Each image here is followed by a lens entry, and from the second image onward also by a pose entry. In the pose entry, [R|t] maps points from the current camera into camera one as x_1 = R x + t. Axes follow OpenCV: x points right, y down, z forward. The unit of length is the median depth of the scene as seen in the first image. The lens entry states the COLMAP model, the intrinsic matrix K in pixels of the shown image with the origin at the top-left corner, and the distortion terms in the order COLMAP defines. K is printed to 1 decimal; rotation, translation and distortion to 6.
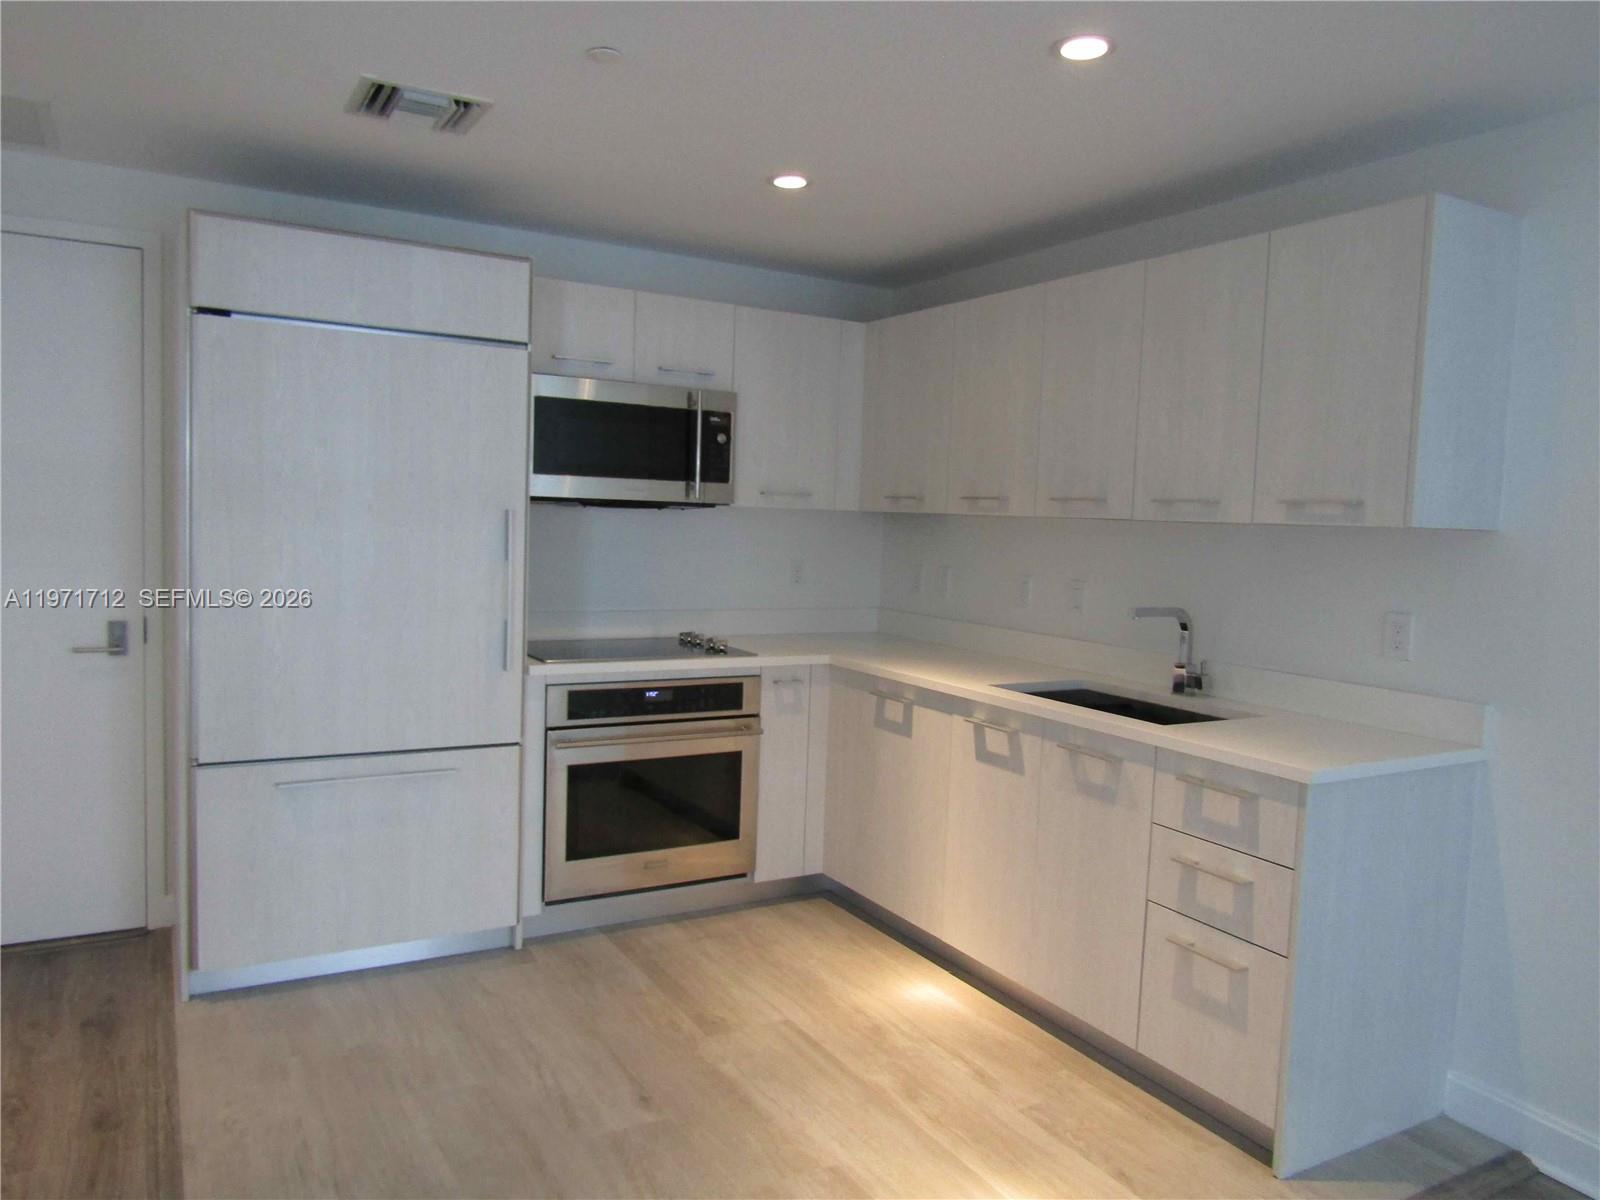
lens RADIAL K [[1135.2, 0, 804.1], [0, 1135.2, 597.2], [0, 0, 1]] dist [-0.008755, 0.002090]
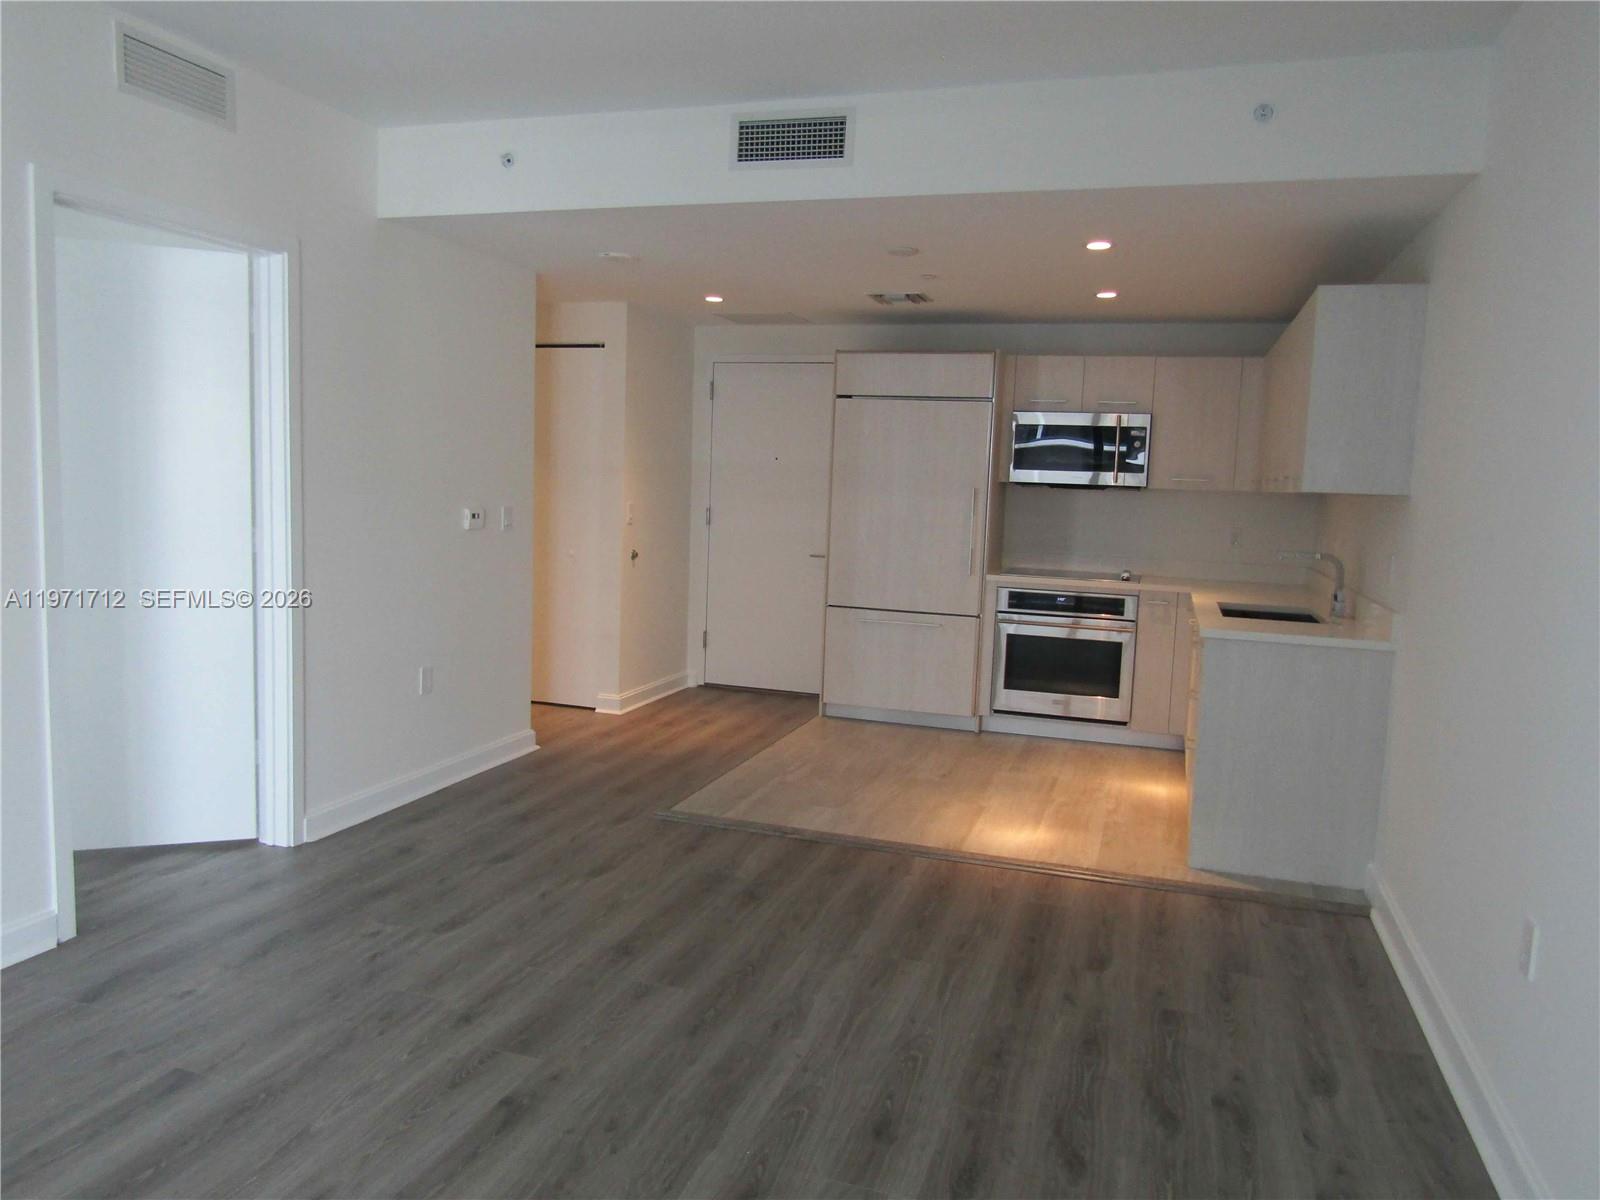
lens RADIAL K [[1135.2, 0, 800.5], [0, 1135.2, 602.9], [0, 0, 1]] dist [-0.008755, 0.002090]
pose [[0.670020, 0.070565, -0.738981, 1.081225], [-0.066233, 0.997184, 0.035168, 0.073070], [0.739382, 0.025382, 0.672807, -0.527434]]
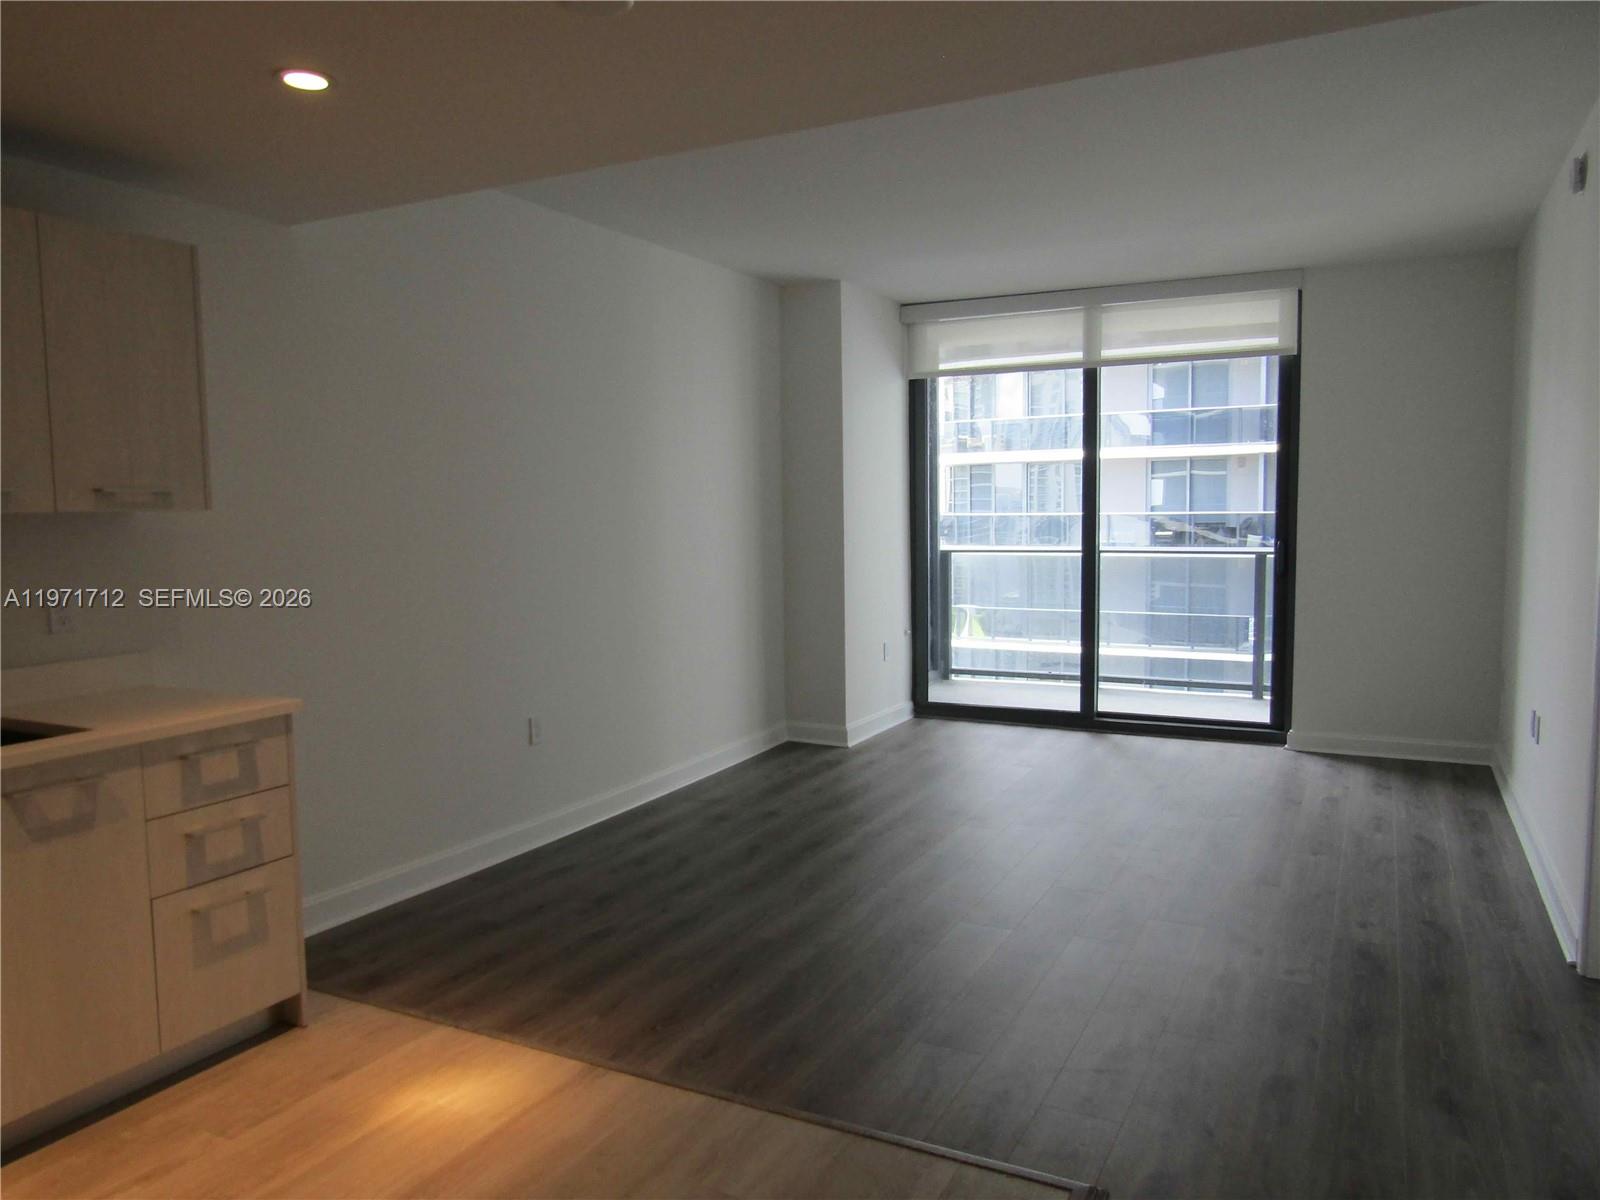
lens RADIAL K [[1135.2, 0, 793.1], [0, 1135.2, 593.0], [0, 0, 1]] dist [-0.008755, 0.002090]
pose [[-0.535050, -0.092619, 0.839728, -0.754007], [0.052923, 0.988345, 0.142732, -0.099859], [-0.843161, 0.120810, -0.523913, 0.967706]]
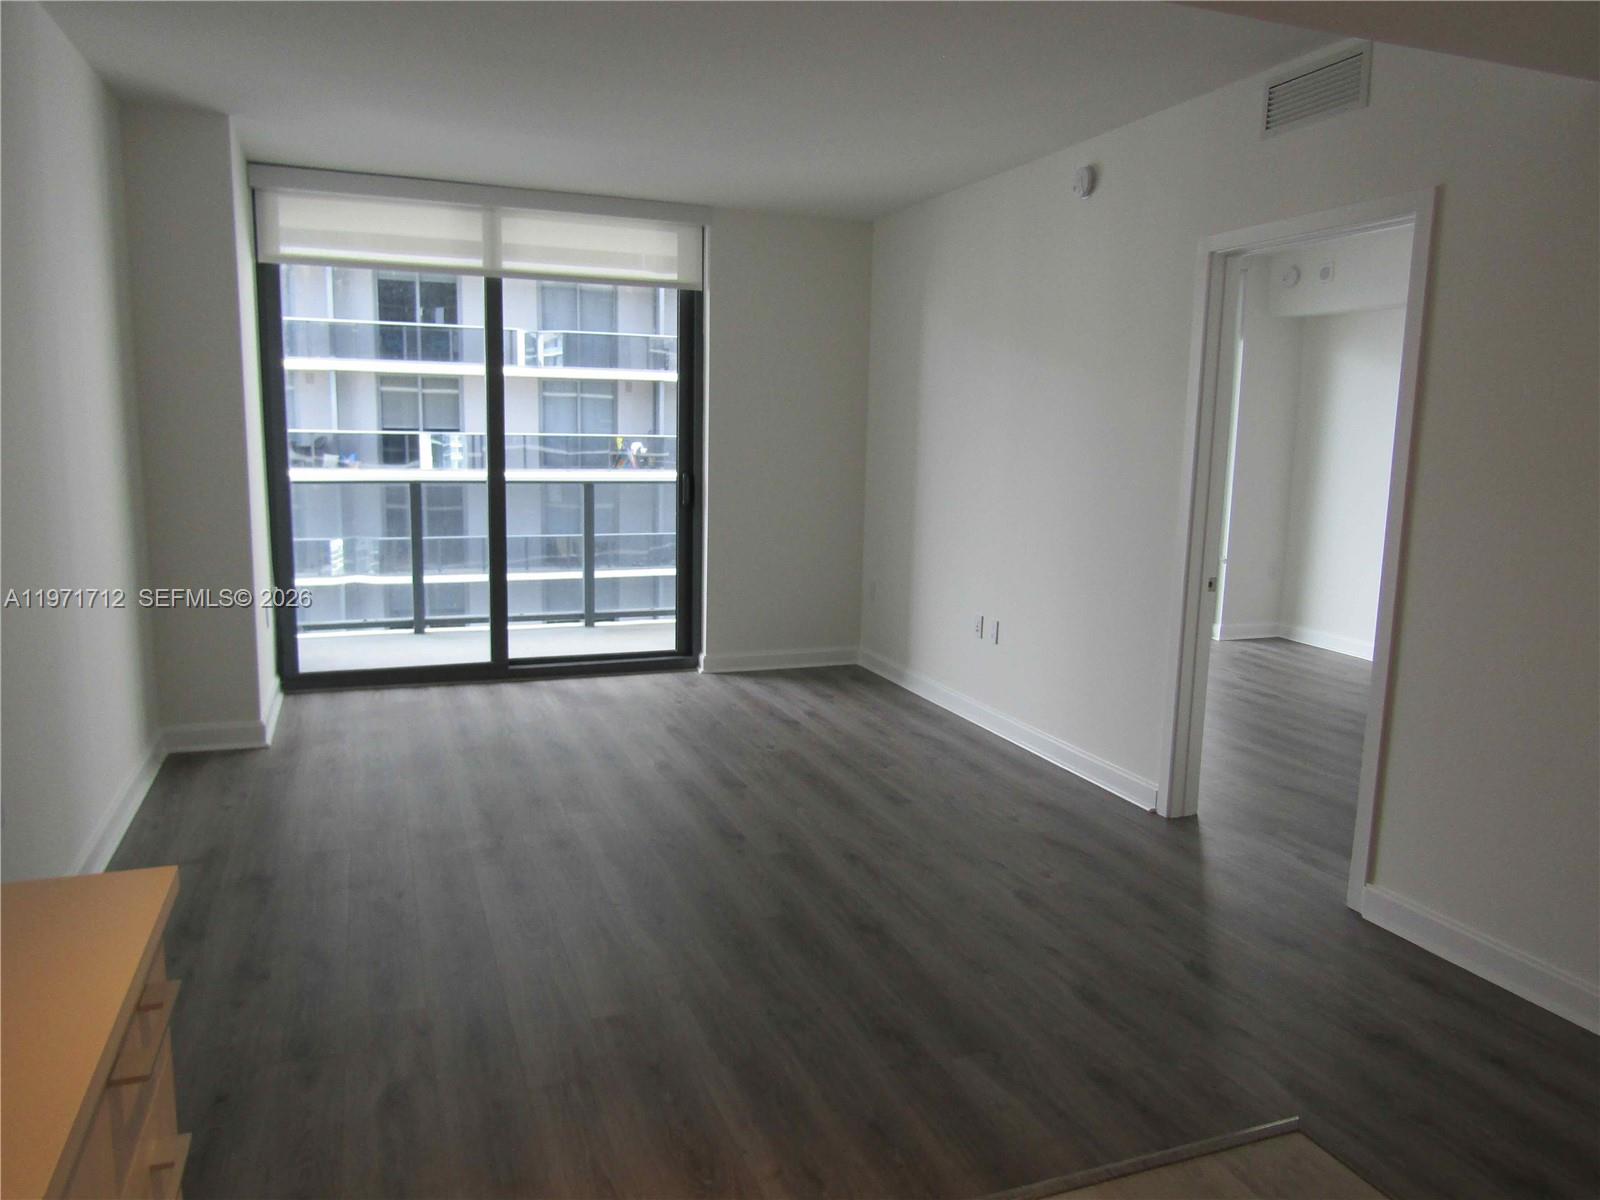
lens RADIAL K [[1135.2, 0, 794.3], [0, 1135.2, 596.2], [0, 0, 1]] dist [-0.008755, 0.002090]
pose [[-0.985063, -0.079283, 0.152857, 0.038208], [-0.044085, 0.974230, 0.221207, -0.108113], [-0.166456, 0.211164, -0.963173, 1.212633]]
